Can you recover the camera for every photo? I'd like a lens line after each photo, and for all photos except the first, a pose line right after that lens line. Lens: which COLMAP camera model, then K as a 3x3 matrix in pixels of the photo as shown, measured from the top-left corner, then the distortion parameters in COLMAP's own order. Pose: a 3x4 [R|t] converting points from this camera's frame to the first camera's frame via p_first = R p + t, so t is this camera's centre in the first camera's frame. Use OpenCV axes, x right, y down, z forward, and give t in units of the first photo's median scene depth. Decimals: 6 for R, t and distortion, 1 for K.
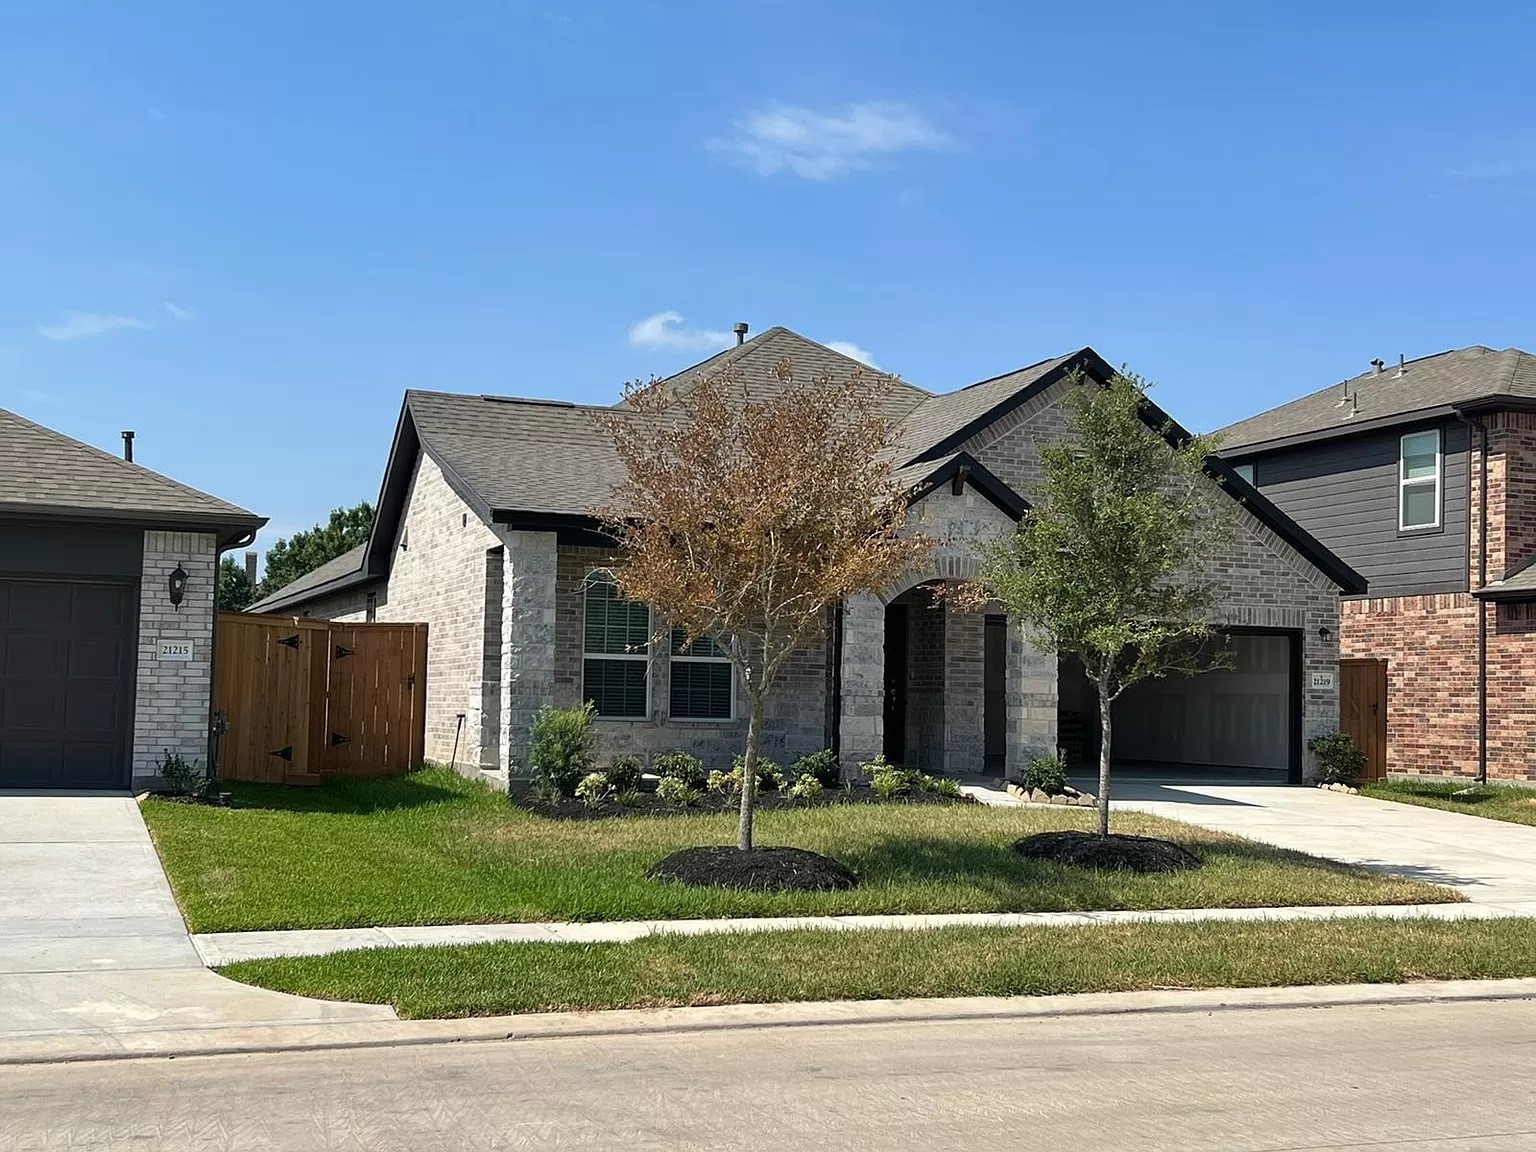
lens RADIAL K [[1941.7, 0, 768.0], [0, 1941.7, 576.0], [0, 0, 1]] dist [0.007275, 0.000339]
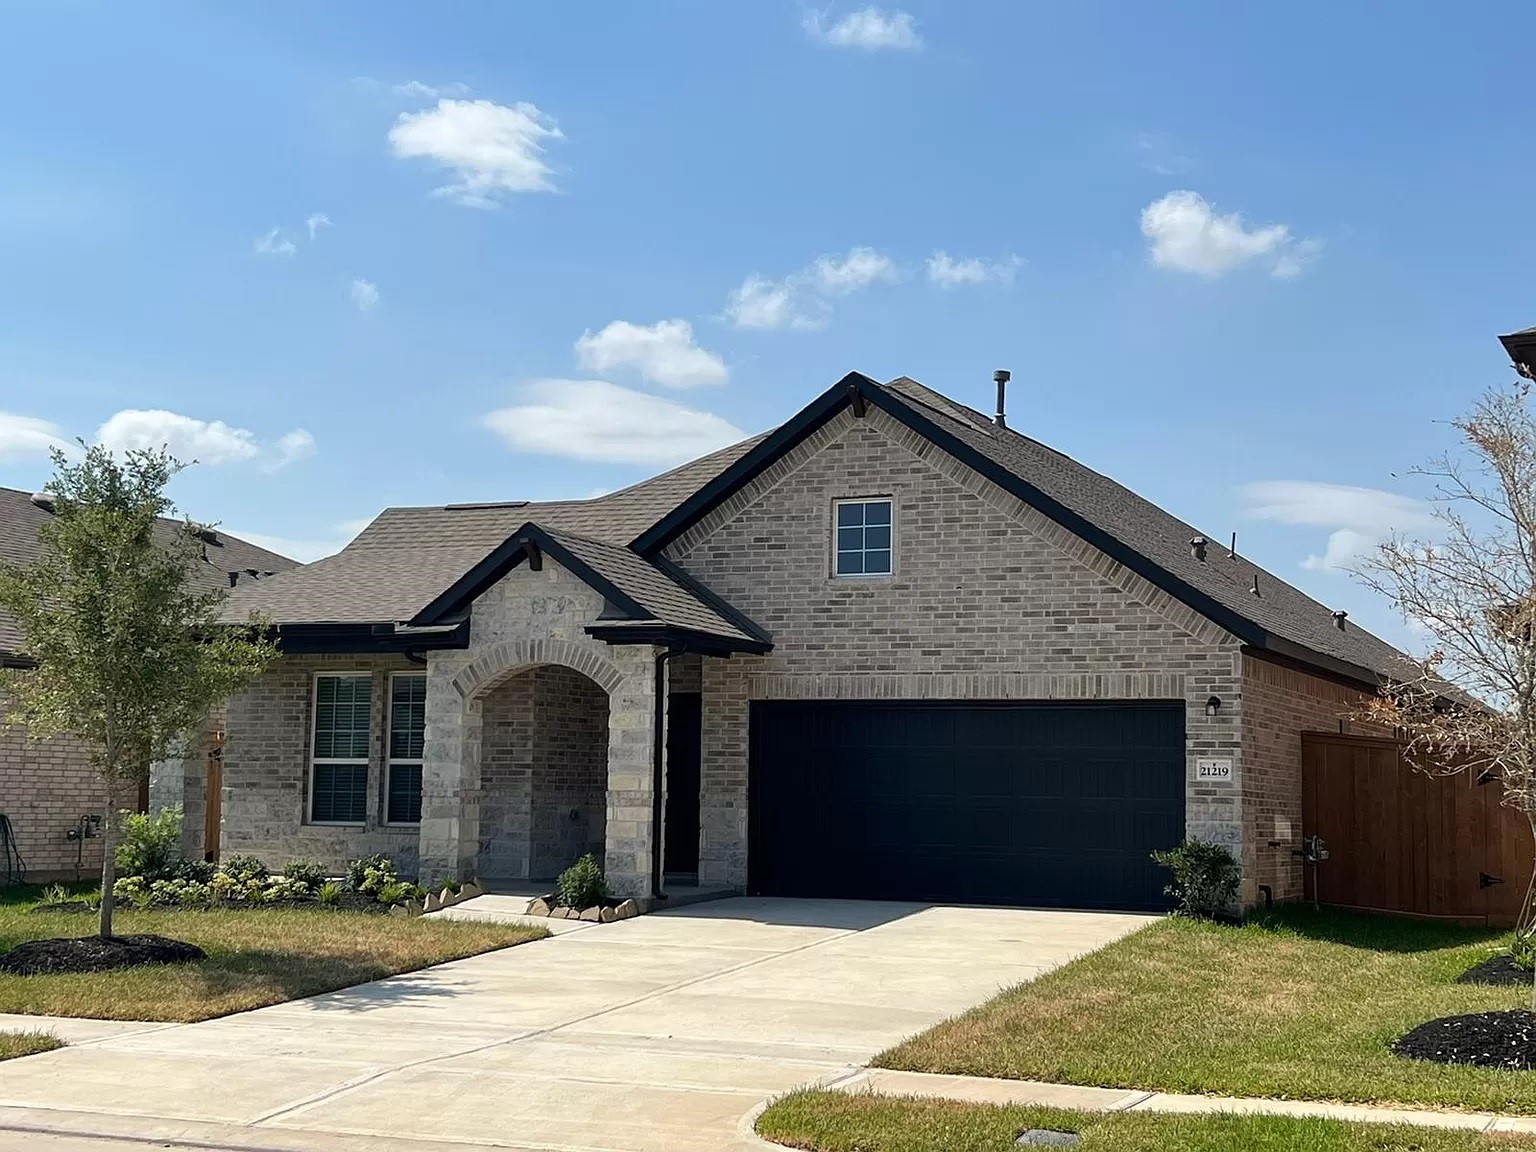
lens RADIAL K [[2192.8, 0, 768.0], [0, 2192.8, 576.0], [0, 0, 1]] dist [0.088639, -0.009556]
pose [[0.722540, -0.083081, -0.686319, 0.788647], [0.047345, 0.996368, -0.070769, 0.034218], [0.689706, 0.018639, 0.723849, 0.306617]]
